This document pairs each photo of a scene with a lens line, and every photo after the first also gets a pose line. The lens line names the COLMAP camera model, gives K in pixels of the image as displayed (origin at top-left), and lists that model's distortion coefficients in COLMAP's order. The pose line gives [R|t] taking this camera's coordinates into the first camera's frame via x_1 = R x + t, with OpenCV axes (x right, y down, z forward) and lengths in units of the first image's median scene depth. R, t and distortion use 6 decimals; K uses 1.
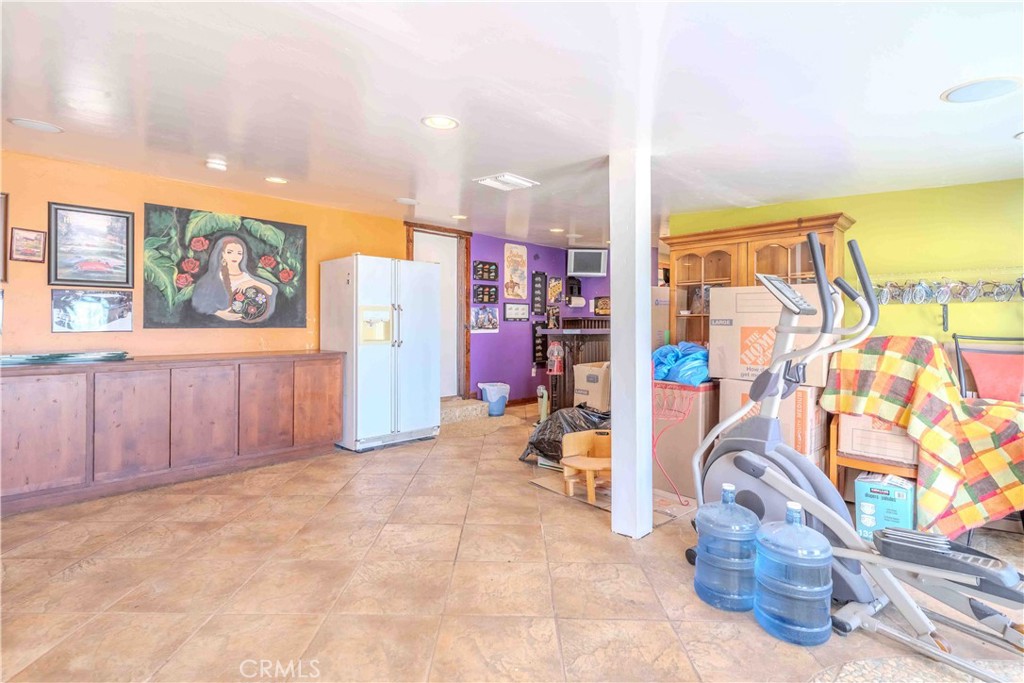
lens RADIAL K [[492.6, 0, 510.7], [0, 492.6, 332.6], [0, 0, 1]] dist [-0.039667, 0.000145]
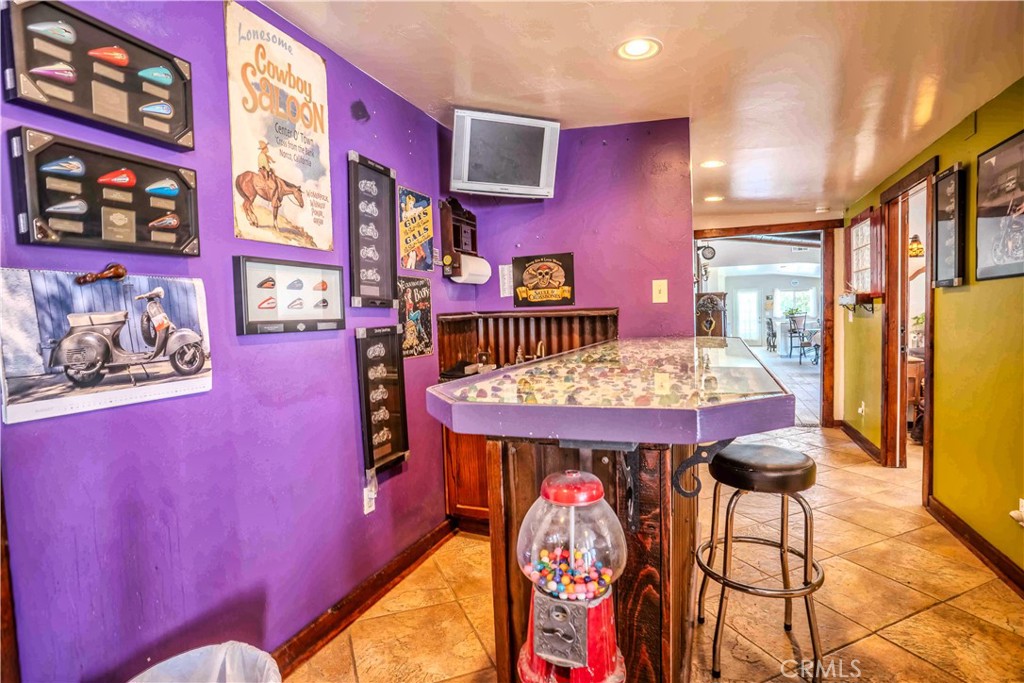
lens RADIAL K [[492.6, 0, 508.2], [0, 492.6, 340.2], [0, 0, 1]] dist [-0.039667, 0.000145]
pose [[0.915629, -0.048599, 0.399077, 0.010686], [0.037610, 0.998668, 0.035325, -0.023468], [-0.400262, -0.017336, 0.916237, 0.698193]]
